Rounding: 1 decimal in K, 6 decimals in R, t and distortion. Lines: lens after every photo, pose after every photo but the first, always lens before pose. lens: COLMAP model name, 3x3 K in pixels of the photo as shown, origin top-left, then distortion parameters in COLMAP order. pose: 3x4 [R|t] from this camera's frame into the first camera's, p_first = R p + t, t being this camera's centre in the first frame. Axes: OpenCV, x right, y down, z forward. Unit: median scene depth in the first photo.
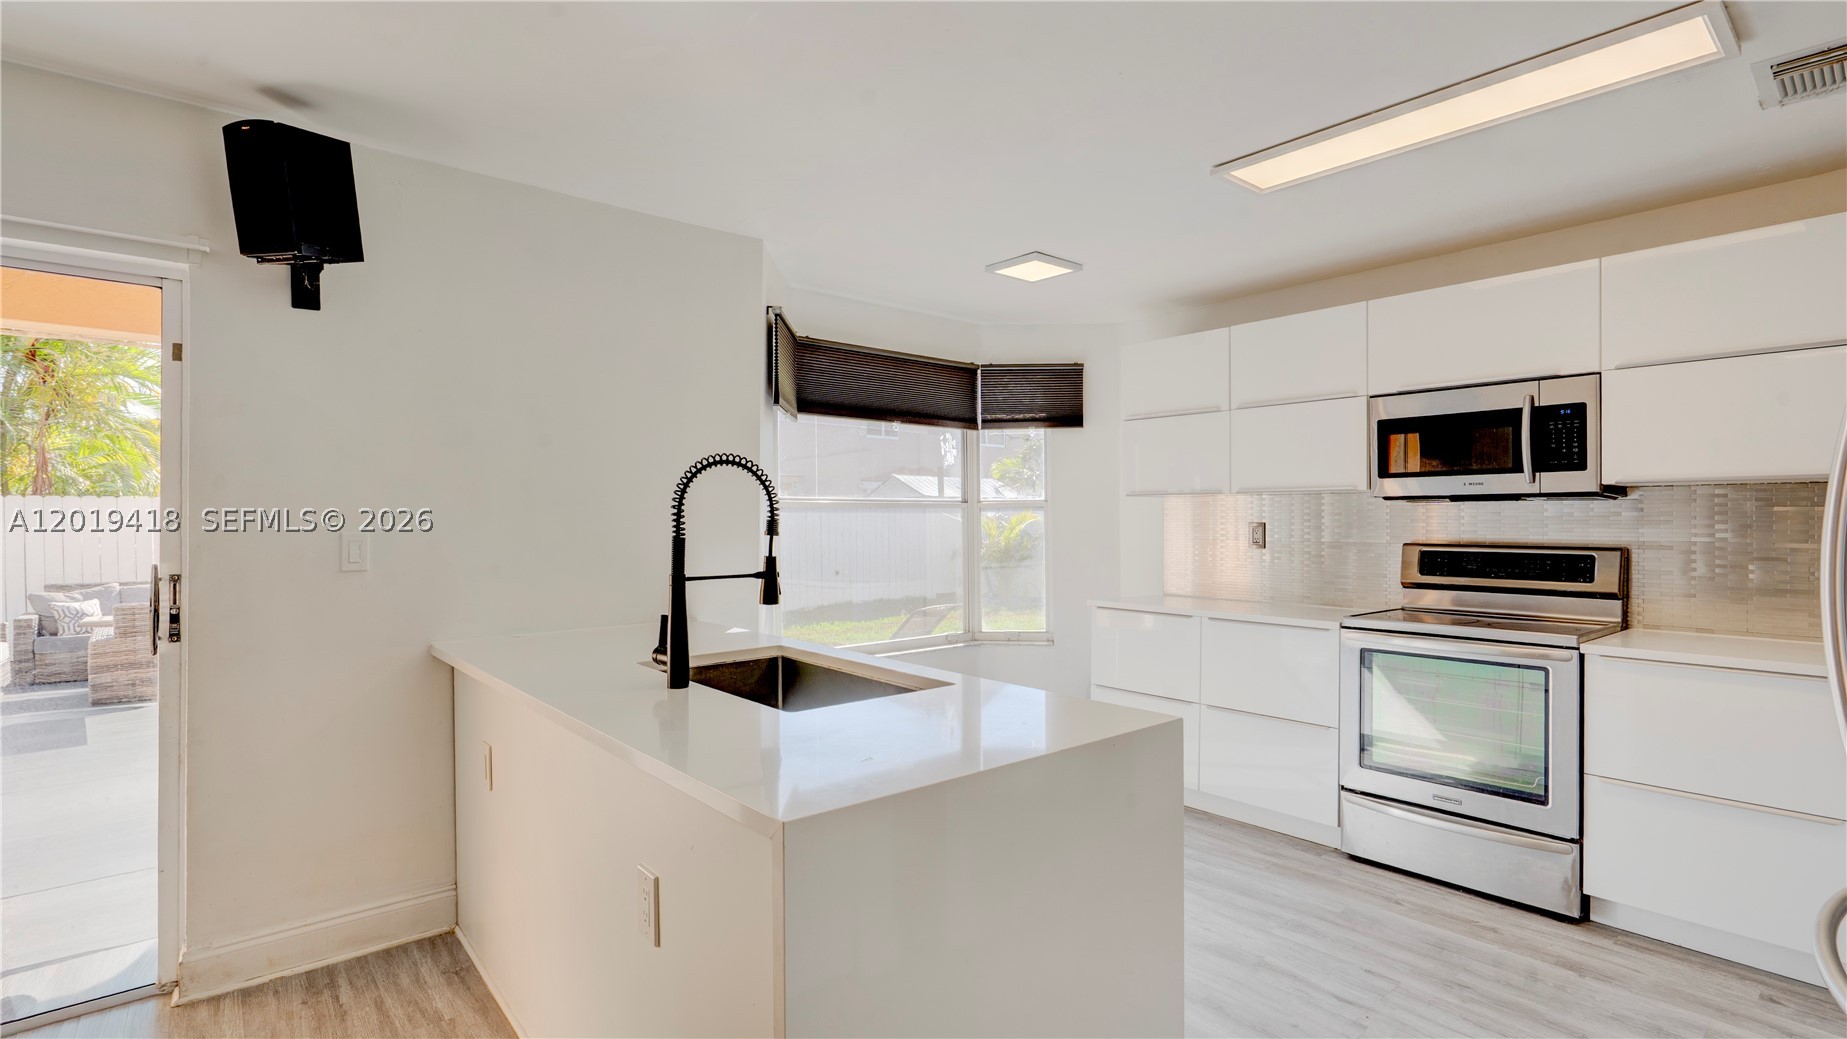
lens RADIAL K [[852.4, 0, 910.8], [0, 852.4, 520.5], [0, 0, 1]] dist [0.003185, 0.000725]
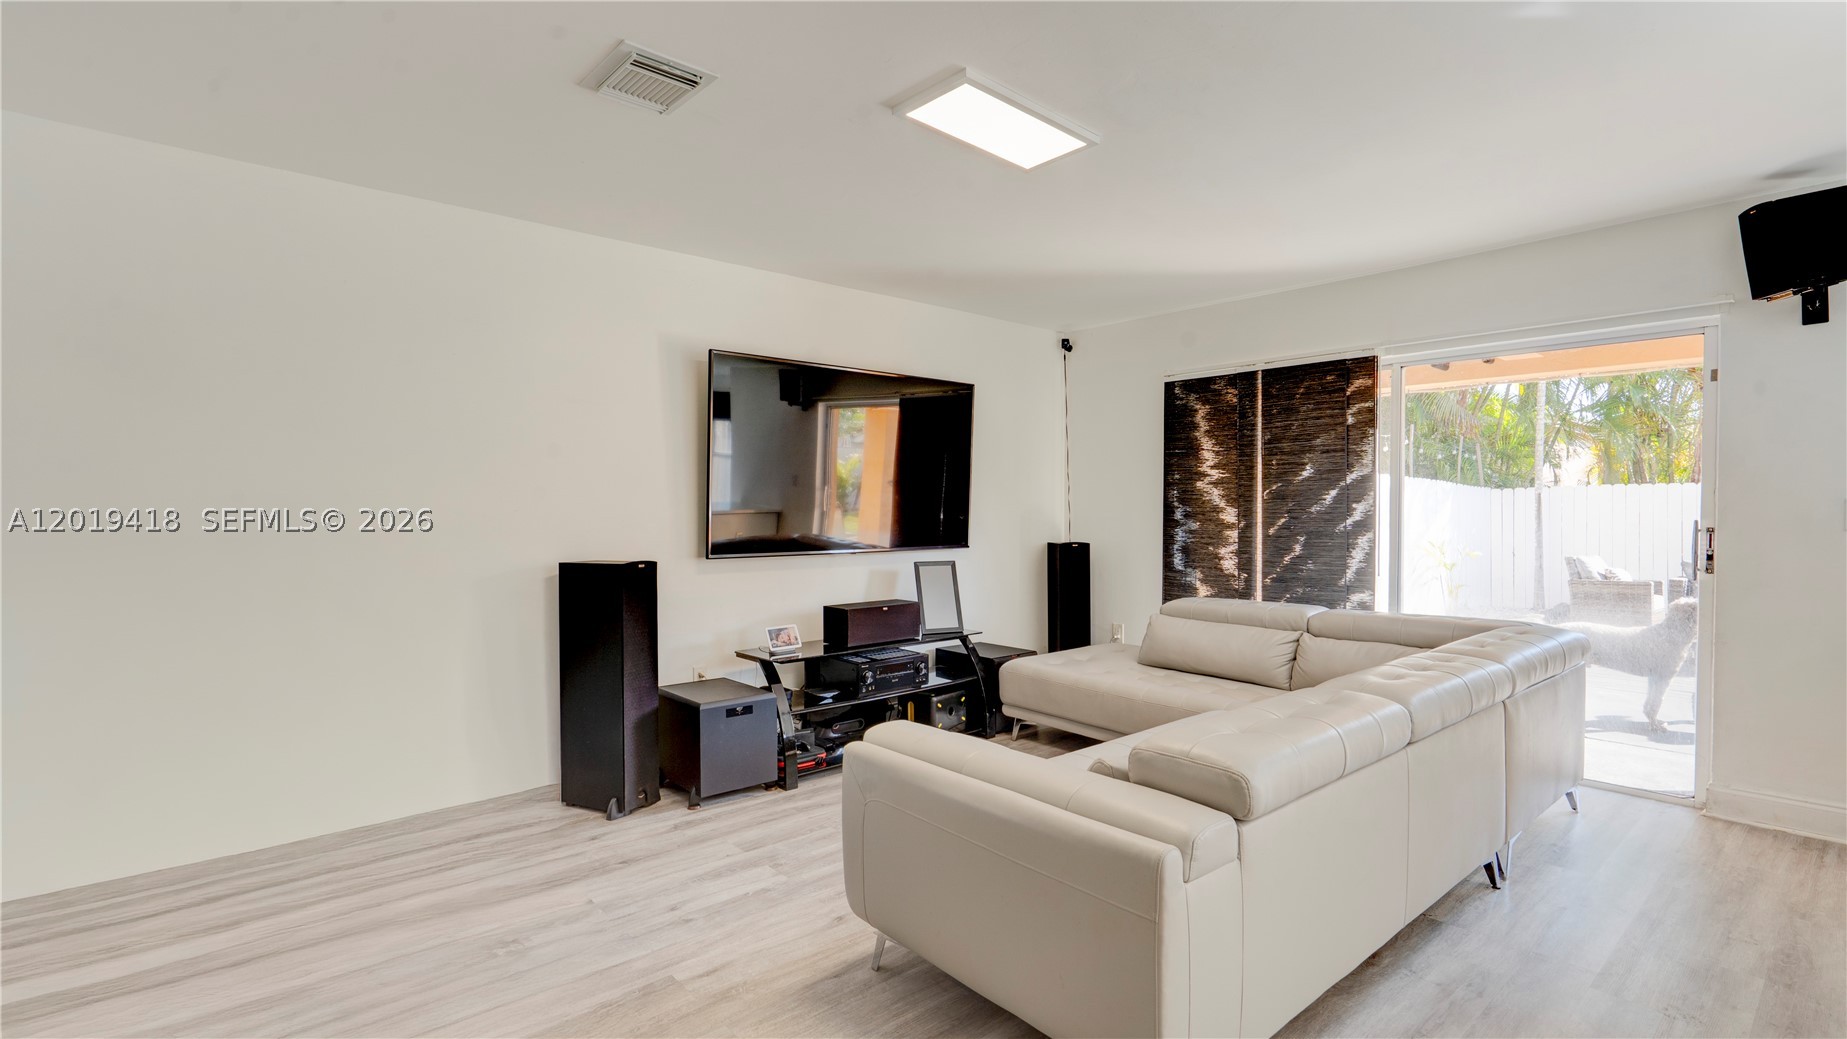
lens RADIAL K [[852.4, 0, 910.8], [0, 852.4, 516.8], [0, 0, 1]] dist [0.003185, 0.000725]
pose [[0.006287, 0.011419, -0.999915, 0.597529], [-0.004540, 0.999925, 0.011390, 0.034291], [0.999970, 0.004468, 0.006338, -0.380274]]
